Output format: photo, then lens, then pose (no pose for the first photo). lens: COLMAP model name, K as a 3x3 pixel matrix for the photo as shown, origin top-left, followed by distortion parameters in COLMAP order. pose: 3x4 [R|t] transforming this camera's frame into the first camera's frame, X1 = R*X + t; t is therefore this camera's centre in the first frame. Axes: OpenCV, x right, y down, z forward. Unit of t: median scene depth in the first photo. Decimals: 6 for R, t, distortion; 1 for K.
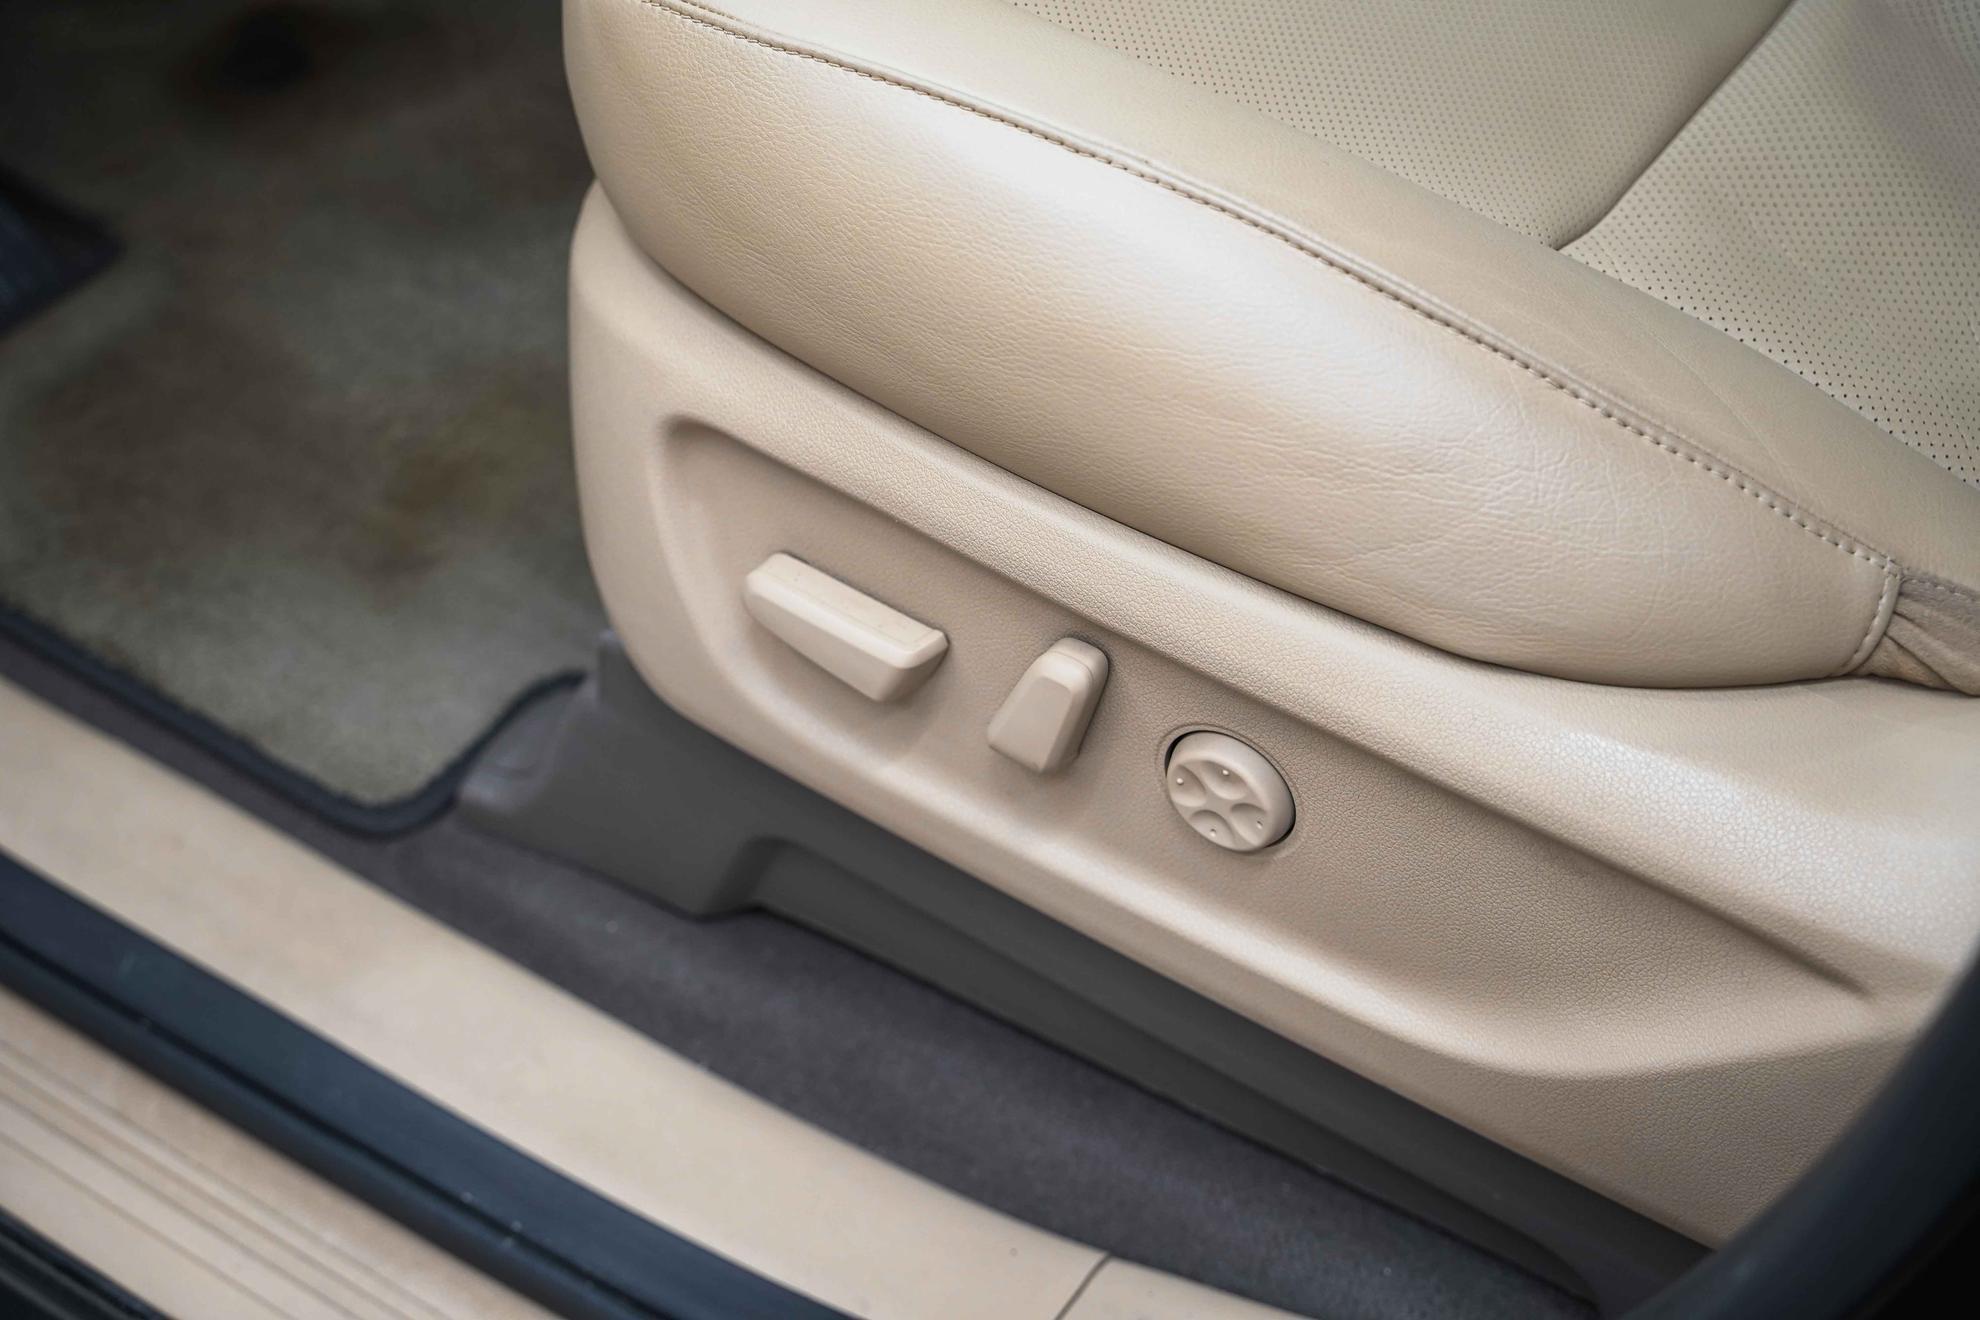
lens RADIAL K [[2873.4, 0, 990.0], [0, 2873.4, 660.0], [0, 0, 1]] dist [0.004476, -0.000484]
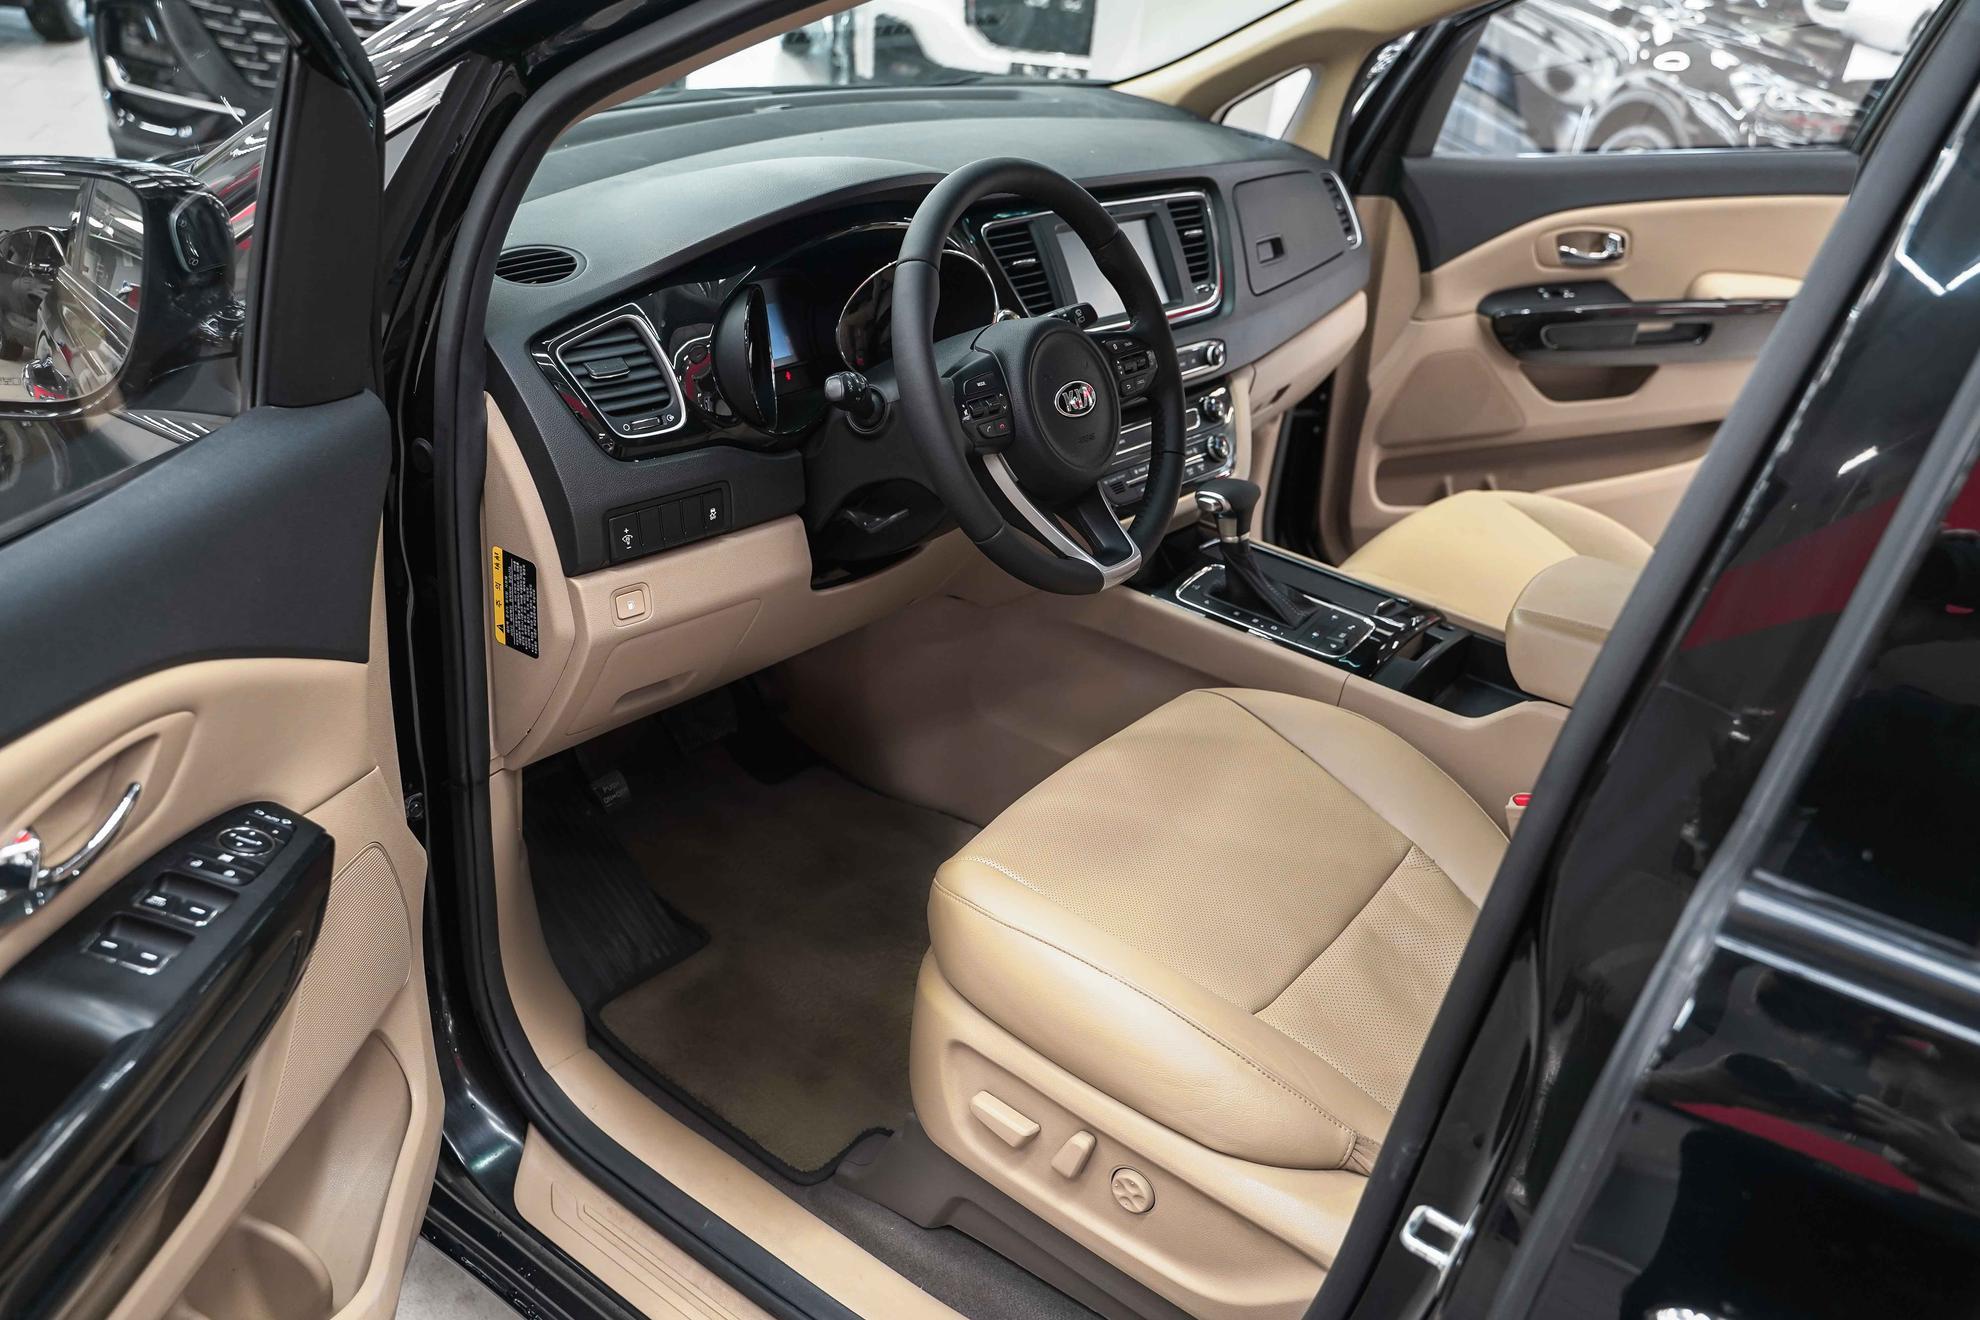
lens RADIAL K [[1588.4, 0, 990.0], [0, 1588.4, 660.0], [0, 0, 1]] dist [-0.013067, 0.004055]
pose [[0.995222, 0.095416, -0.020713, -0.075286], [-0.097278, 0.950776, -0.294215, 0.019886], [-0.008379, 0.294824, 0.955515, -0.663596]]
